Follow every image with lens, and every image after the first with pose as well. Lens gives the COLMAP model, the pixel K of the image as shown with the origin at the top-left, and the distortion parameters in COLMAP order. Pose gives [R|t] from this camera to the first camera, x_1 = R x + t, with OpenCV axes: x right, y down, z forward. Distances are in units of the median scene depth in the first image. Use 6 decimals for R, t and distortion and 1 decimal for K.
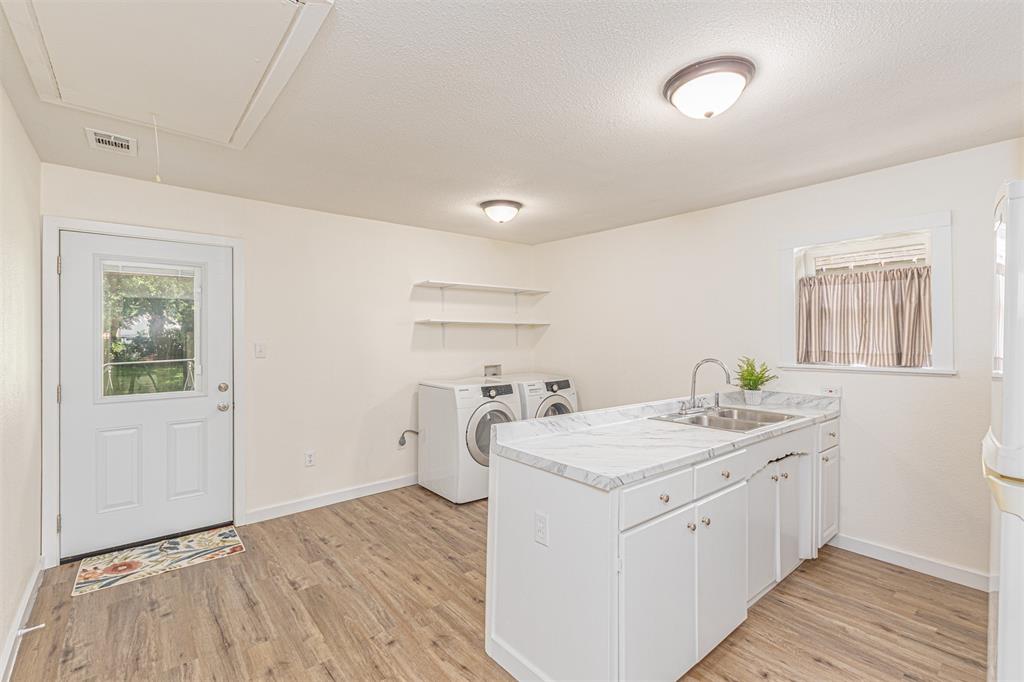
lens RADIAL K [[463.2, 0, 514.3], [0, 463.2, 339.6], [0, 0, 1]] dist [-0.000295, -0.001399]
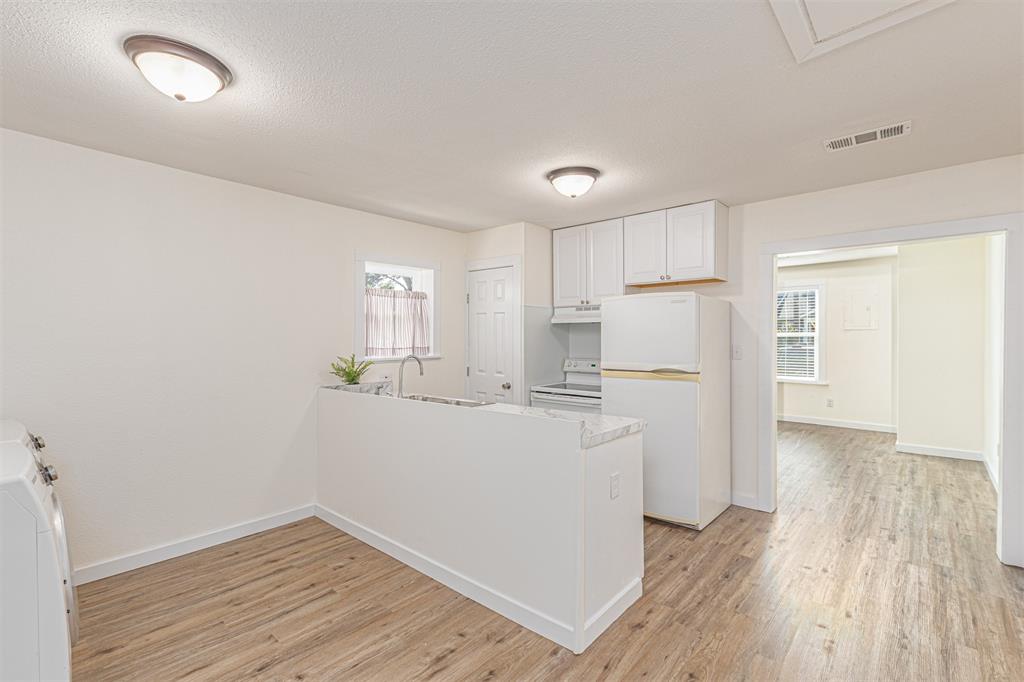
lens RADIAL K [[458.4, 0, 512.0], [0, 458.4, 341.0], [0, 0, 1]] dist [-0.000862, -0.000759]
pose [[-0.149229, -0.007150, 0.988777, -0.879605], [0.008503, 0.999928, 0.008514, 0.000419], [-0.988766, 0.009678, -0.149157, 1.130709]]
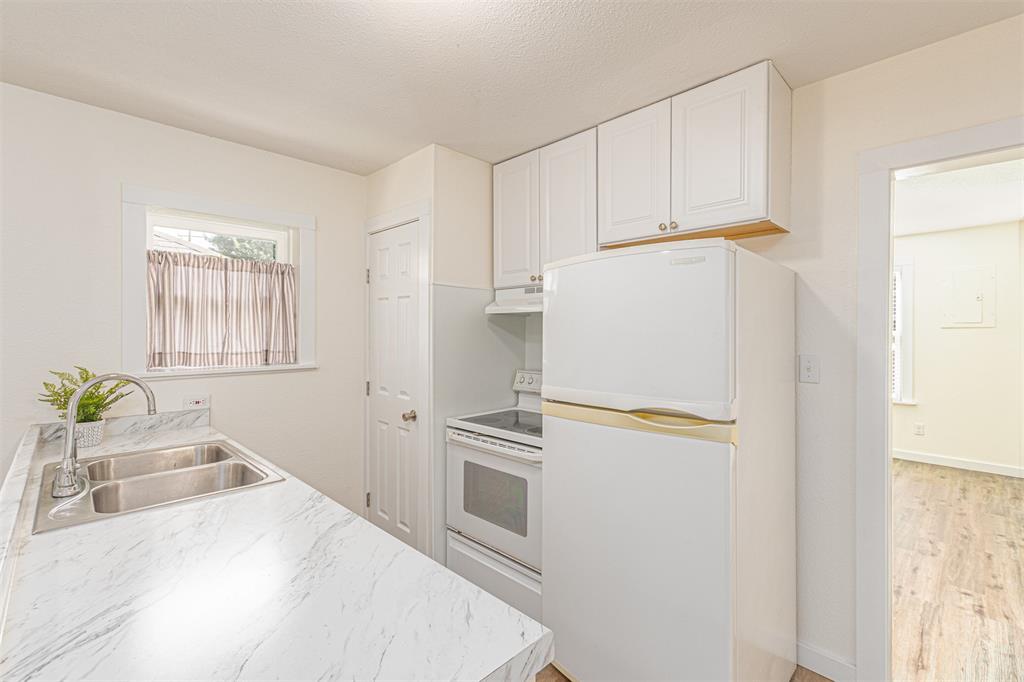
lens RADIAL K [[456.5, 0, 517.4], [0, 456.5, 332.7], [0, 0, 1]] dist [0.000904, 0.000131]
pose [[-0.097888, 0.001764, 0.995196, -0.187896], [0.001983, 0.999997, -0.001578, -0.005937], [-0.995196, 0.001819, -0.097891, 0.721559]]
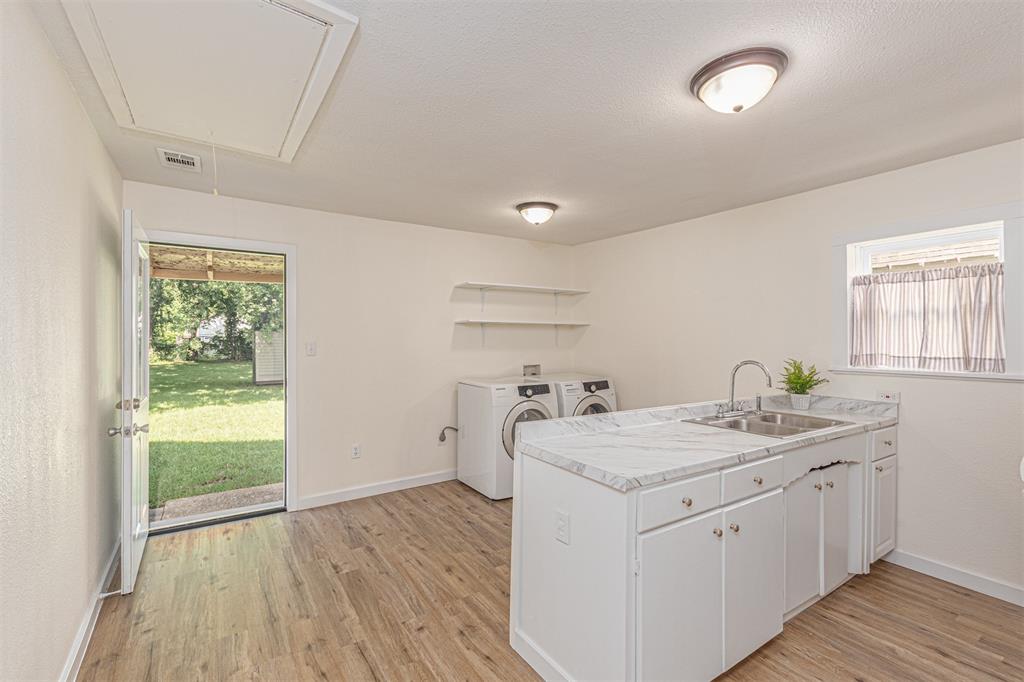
lens RADIAL K [[458.4, 0, 512.0], [0, 458.4, 341.0], [0, 0, 1]] dist [-0.000862, -0.000759]
pose [[0.993957, 0.005325, -0.109638, 0.039867], [-0.005041, 0.999983, 0.002868, 0.000040], [0.109651, -0.002298, 0.993967, -0.004641]]
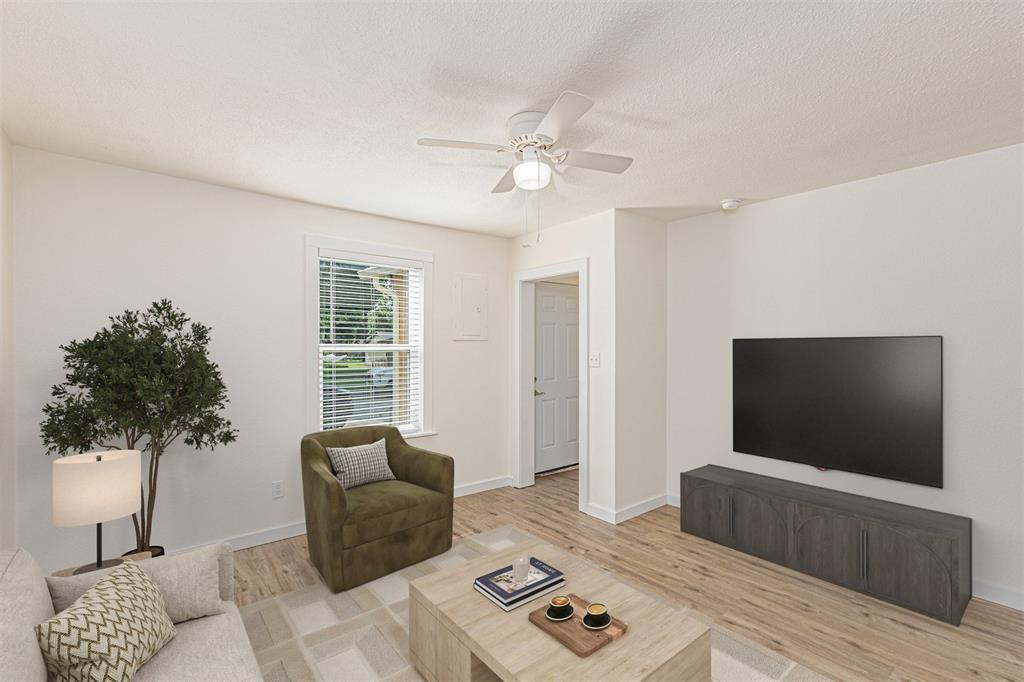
lens RADIAL K [[458.4, 0, 512.0], [0, 458.4, 341.0], [0, 0, 1]] dist [-0.000862, -0.000759]
pose [[-0.999841, 0.002169, 0.017681, 1.402110], [0.002123, 0.999994, -0.002644, -0.019919], [-0.017686, -0.002606, -0.999840, 0.440231]]
